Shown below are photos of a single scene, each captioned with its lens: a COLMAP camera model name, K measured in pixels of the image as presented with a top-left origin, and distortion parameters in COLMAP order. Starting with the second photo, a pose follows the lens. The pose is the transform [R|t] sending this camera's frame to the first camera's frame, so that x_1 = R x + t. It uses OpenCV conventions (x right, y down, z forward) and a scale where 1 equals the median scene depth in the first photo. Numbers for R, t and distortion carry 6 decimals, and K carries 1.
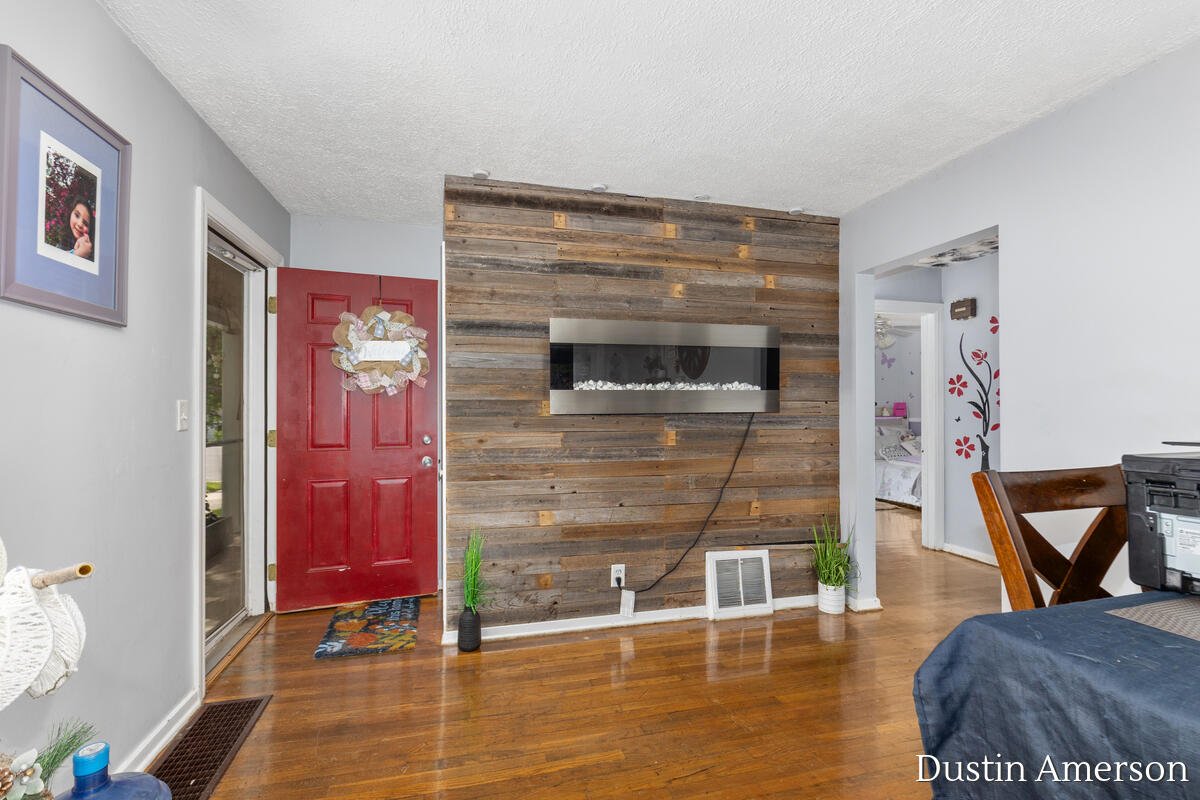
lens RADIAL K [[543.4, 0, 599.7], [0, 543.4, 401.3], [0, 0, 1]] dist [0.004971, 0.000038]
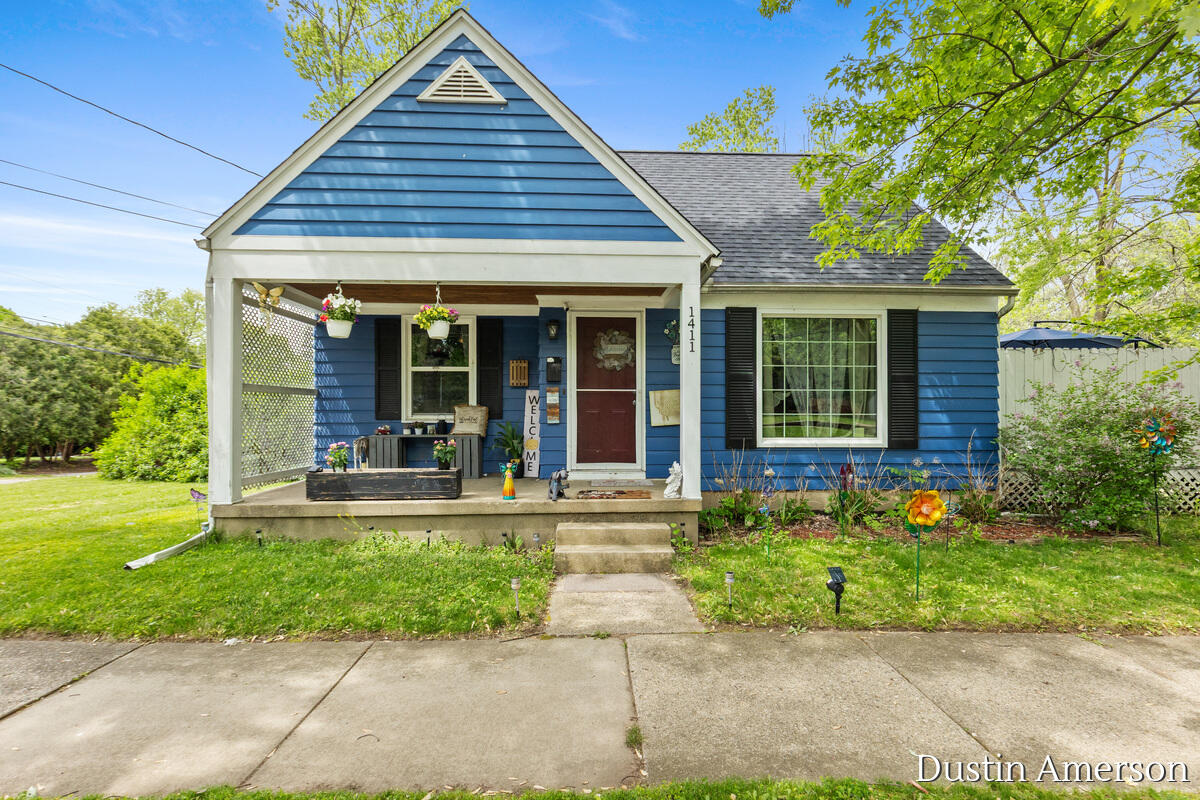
lens RADIAL K [[543.4, 0, 602.7], [0, 543.4, 403.4], [0, 0, 1]] dist [0.004971, 0.000038]
pose [[0.976375, -0.001497, -0.216077, 0.017567], [0.001928, 0.999997, 0.001782, 0.101573], [0.216074, -0.002157, 0.976375, -0.965902]]
